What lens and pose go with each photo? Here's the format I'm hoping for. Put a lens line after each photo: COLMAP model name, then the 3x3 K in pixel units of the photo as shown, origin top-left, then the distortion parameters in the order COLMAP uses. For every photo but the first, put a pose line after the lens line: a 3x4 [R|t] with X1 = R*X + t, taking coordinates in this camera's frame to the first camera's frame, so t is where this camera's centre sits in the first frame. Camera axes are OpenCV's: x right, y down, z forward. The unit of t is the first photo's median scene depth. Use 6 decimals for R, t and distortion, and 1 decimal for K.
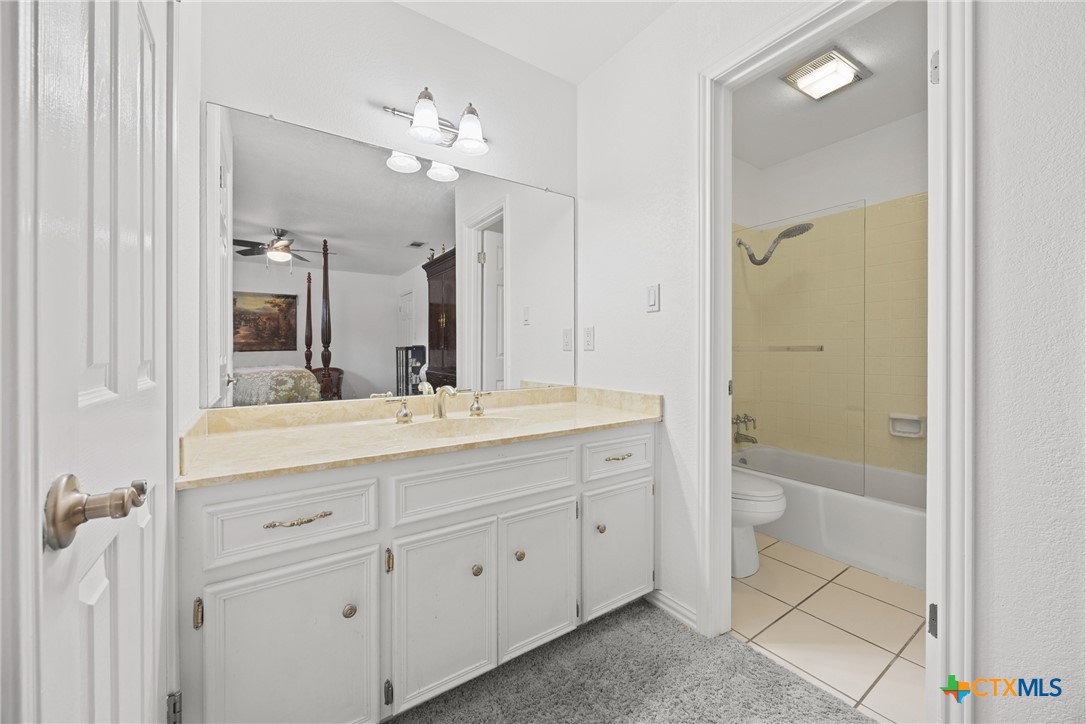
lens RADIAL K [[413.2, 0, 546.5], [0, 413.2, 357.5], [0, 0, 1]] dist [0.002118, 0.000022]
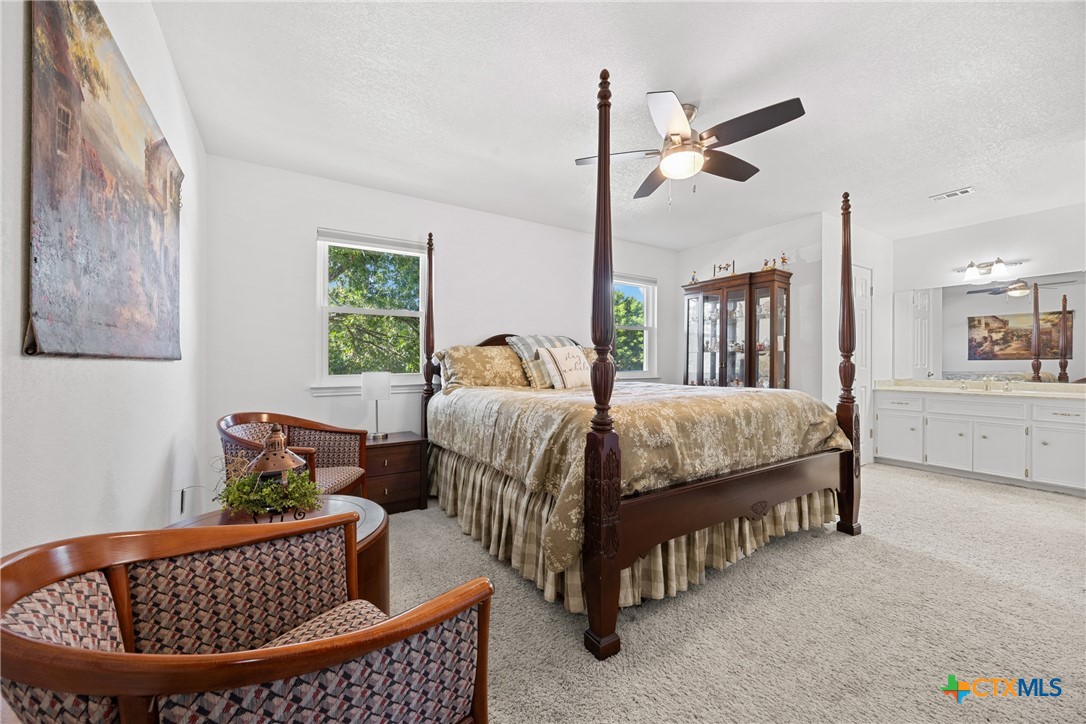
lens RADIAL K [[413.2, 0, 546.8], [0, 413.2, 361.0], [0, 0, 1]] dist [0.002118, 0.000022]
pose [[-0.043972, 0.004740, -0.999022, 3.023693], [-0.012532, 0.999907, 0.005296, -0.007200], [0.998954, 0.012753, -0.043909, -1.930785]]
